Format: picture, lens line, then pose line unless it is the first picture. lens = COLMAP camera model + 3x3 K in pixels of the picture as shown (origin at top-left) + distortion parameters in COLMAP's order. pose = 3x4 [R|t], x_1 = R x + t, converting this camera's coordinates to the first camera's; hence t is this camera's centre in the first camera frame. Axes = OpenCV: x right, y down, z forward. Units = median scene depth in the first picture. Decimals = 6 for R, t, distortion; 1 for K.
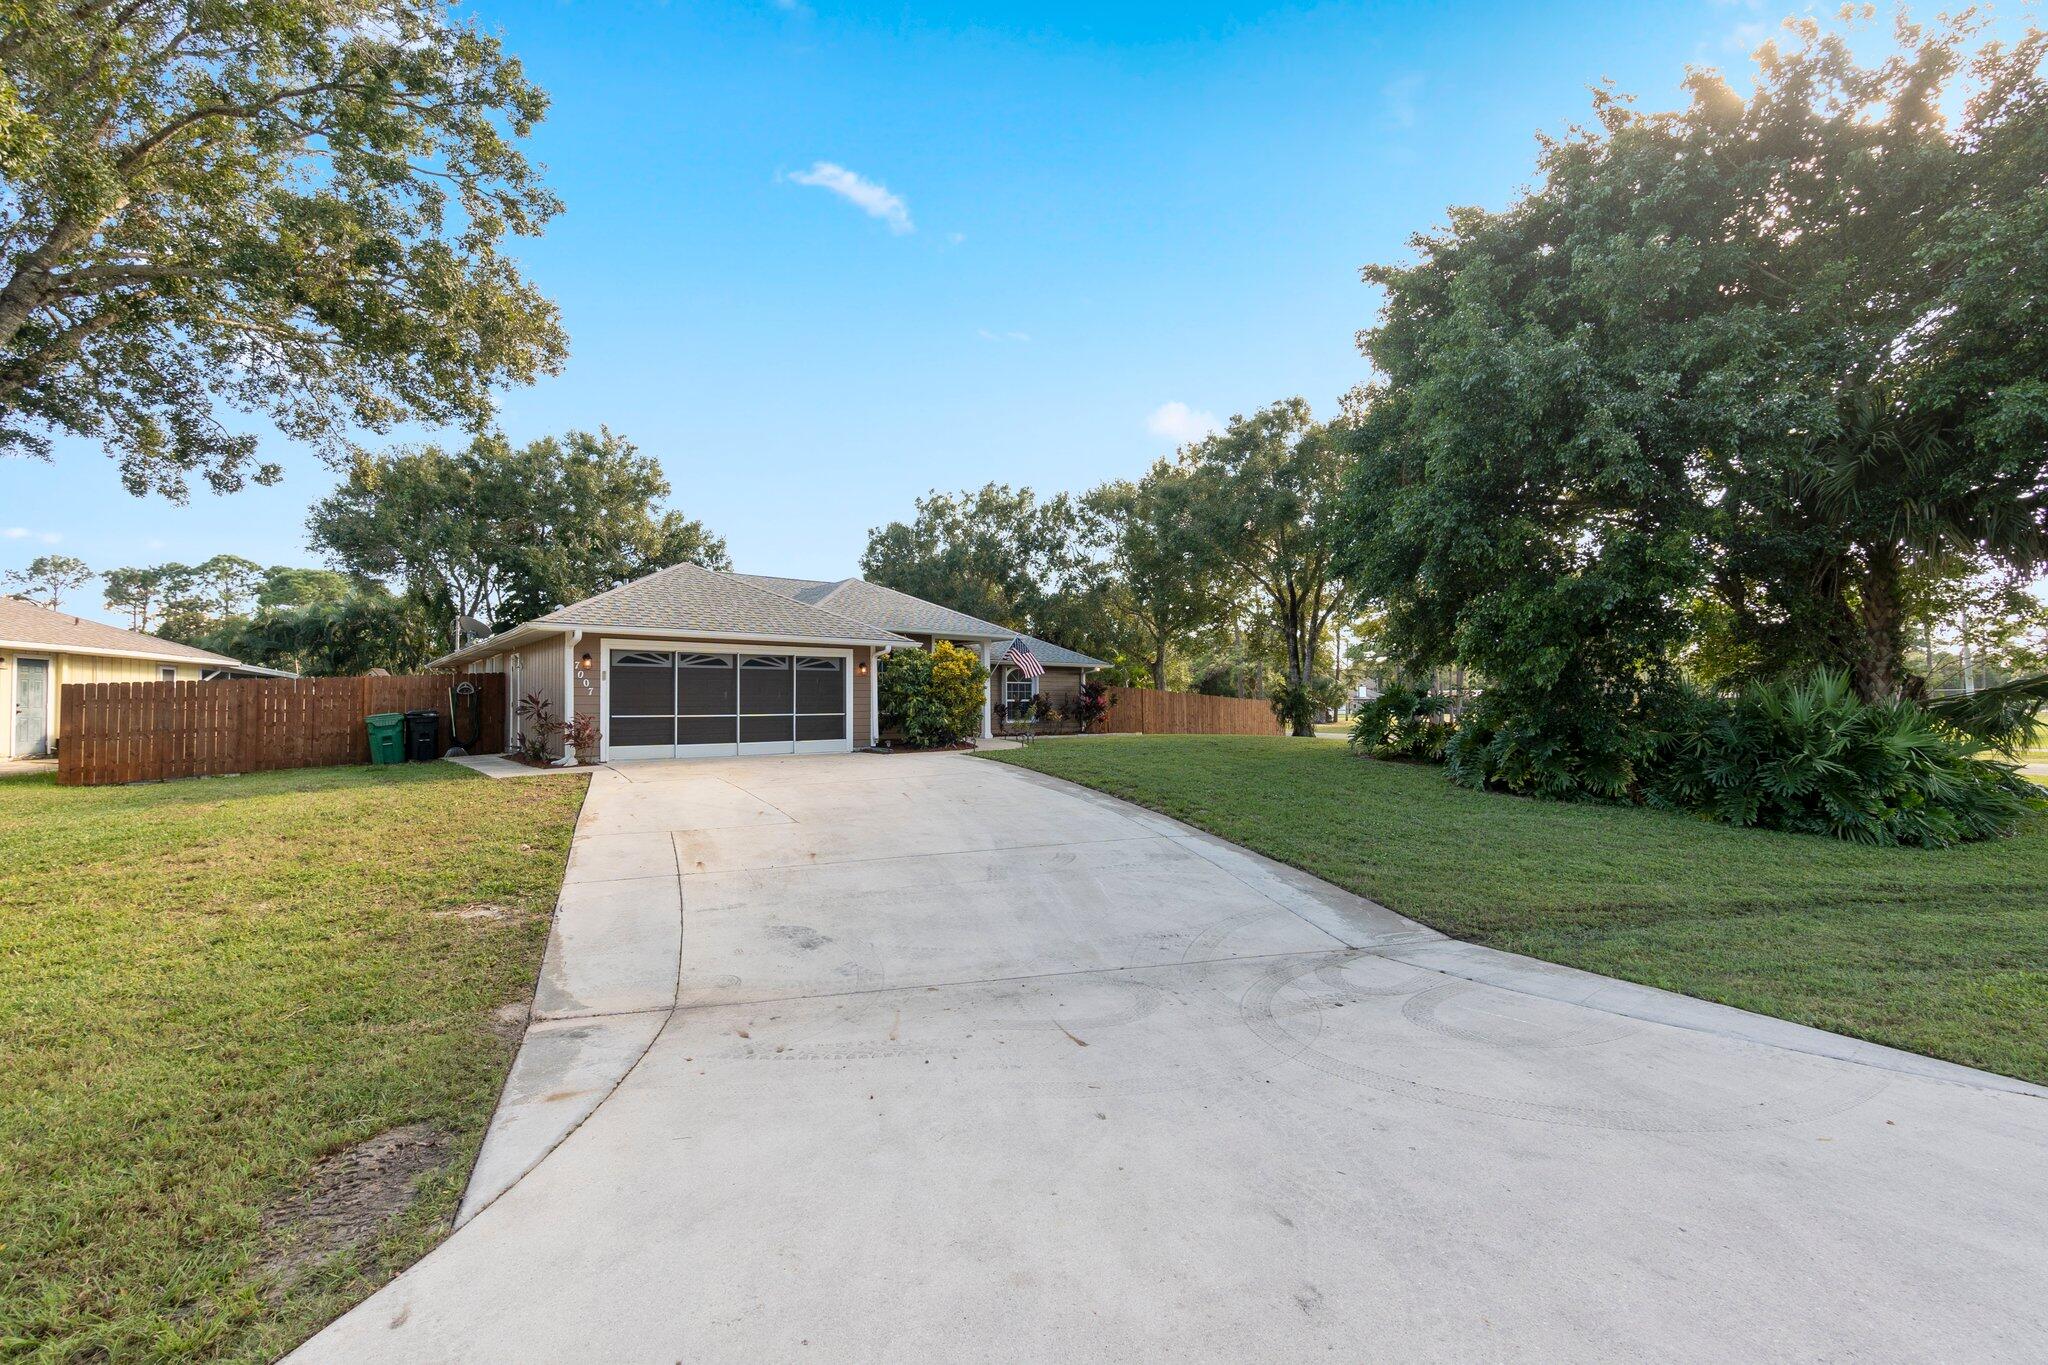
lens RADIAL K [[879.9, 0, 1024.0], [0, 879.9, 682.5], [0, 0, 1]] dist [-0.000349, 0.000094]
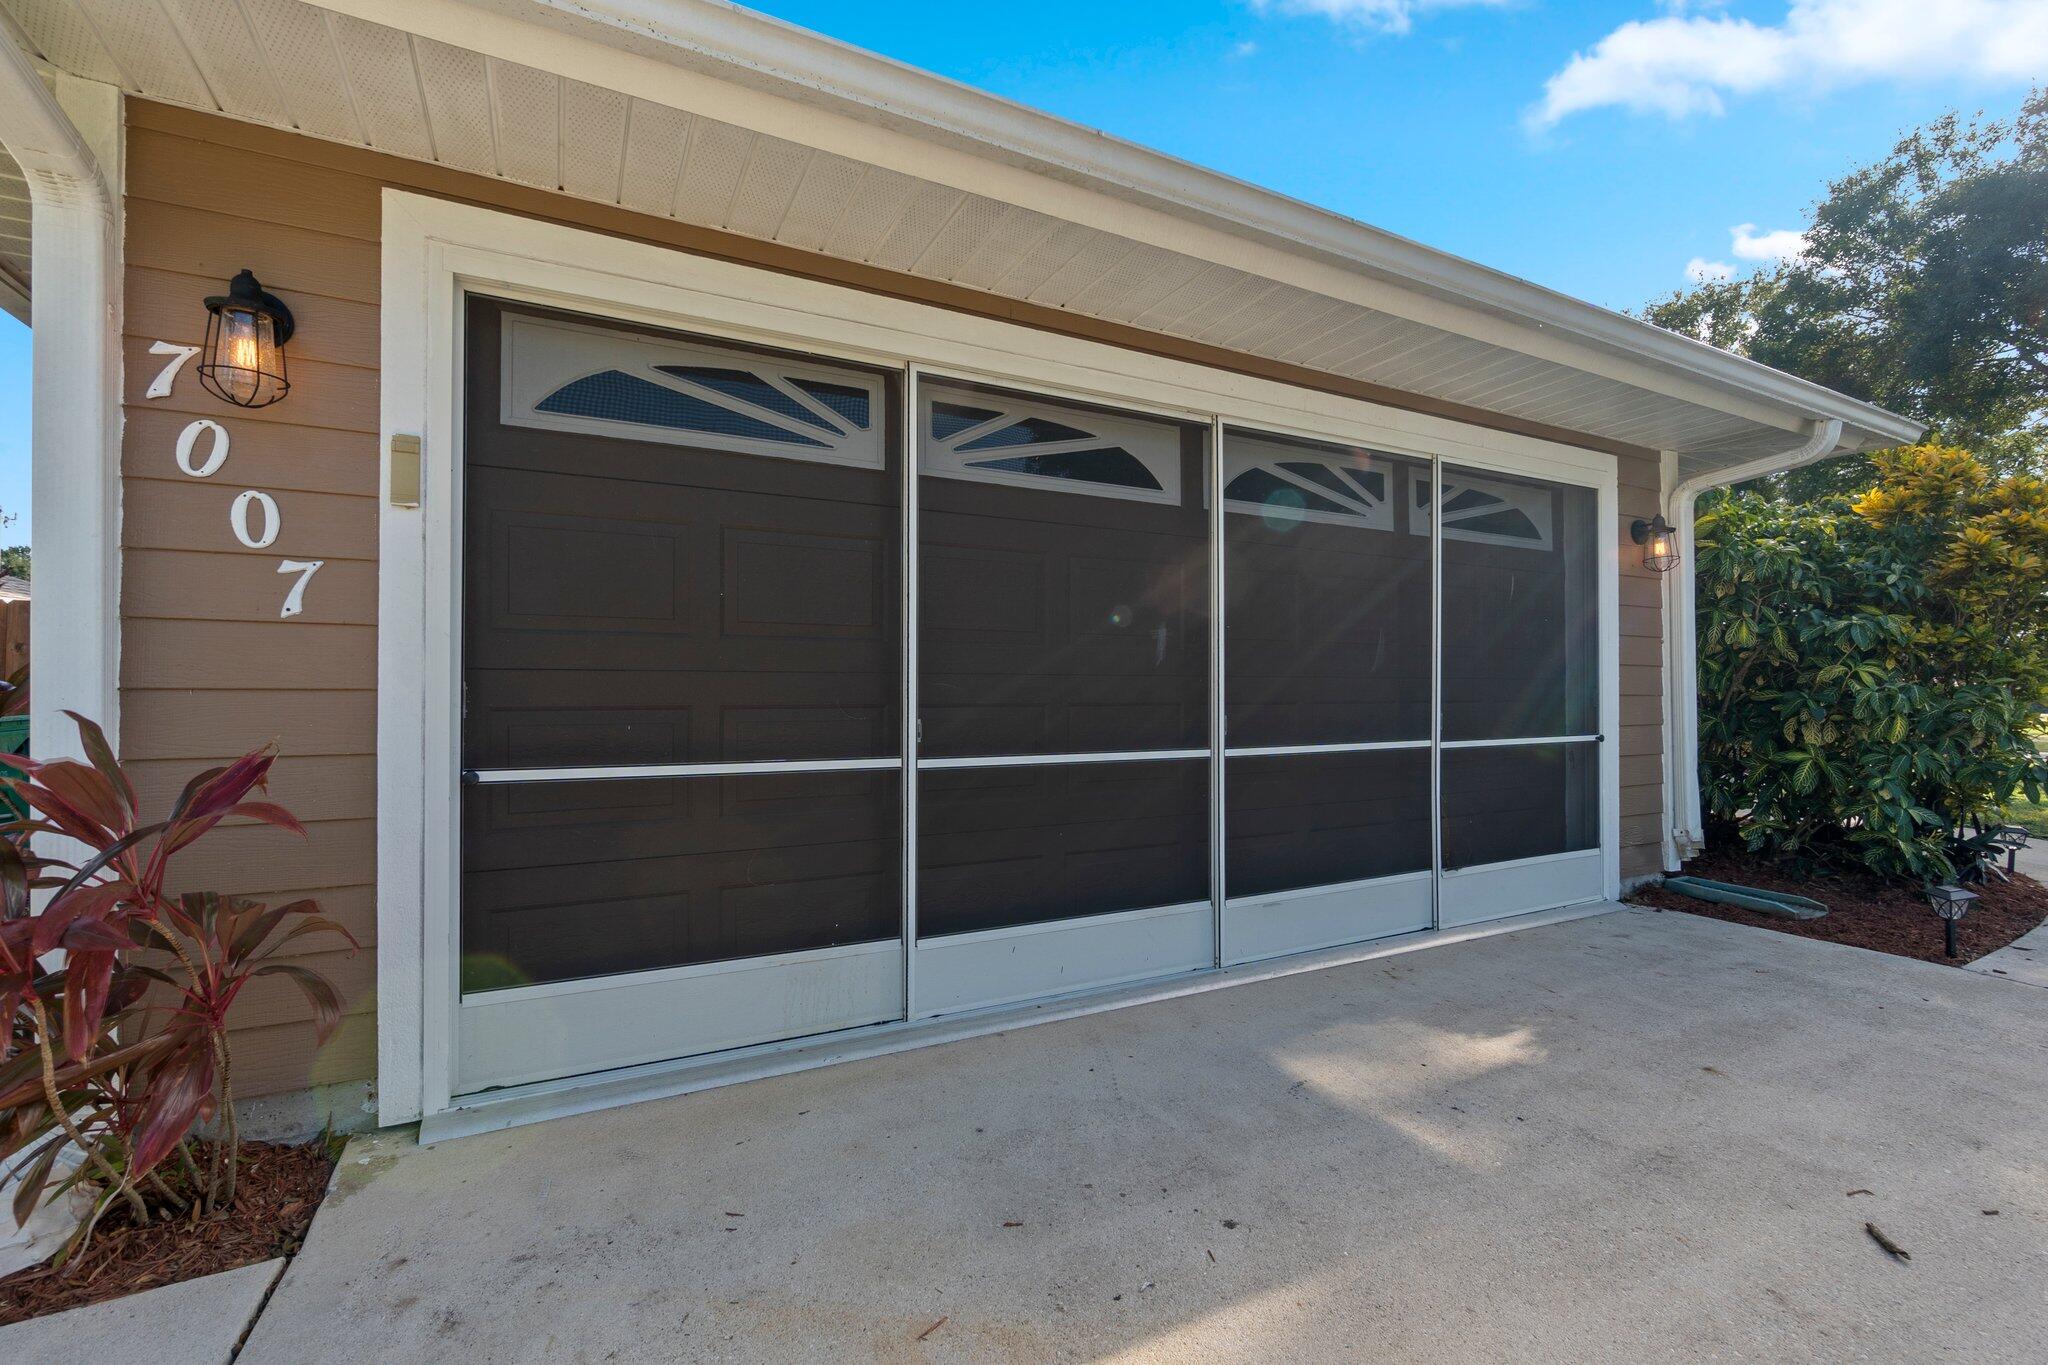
lens RADIAL K [[890.0, 0, 1018.6], [0, 890.0, 697.8], [0, 0, 1]] dist [-0.002242, -0.000354]
pose [[0.979017, 0.002337, -0.203767, -0.309193], [0.002865, 0.999678, 0.025228, 0.019584], [0.203760, -0.025283, 0.978694, 0.760557]]
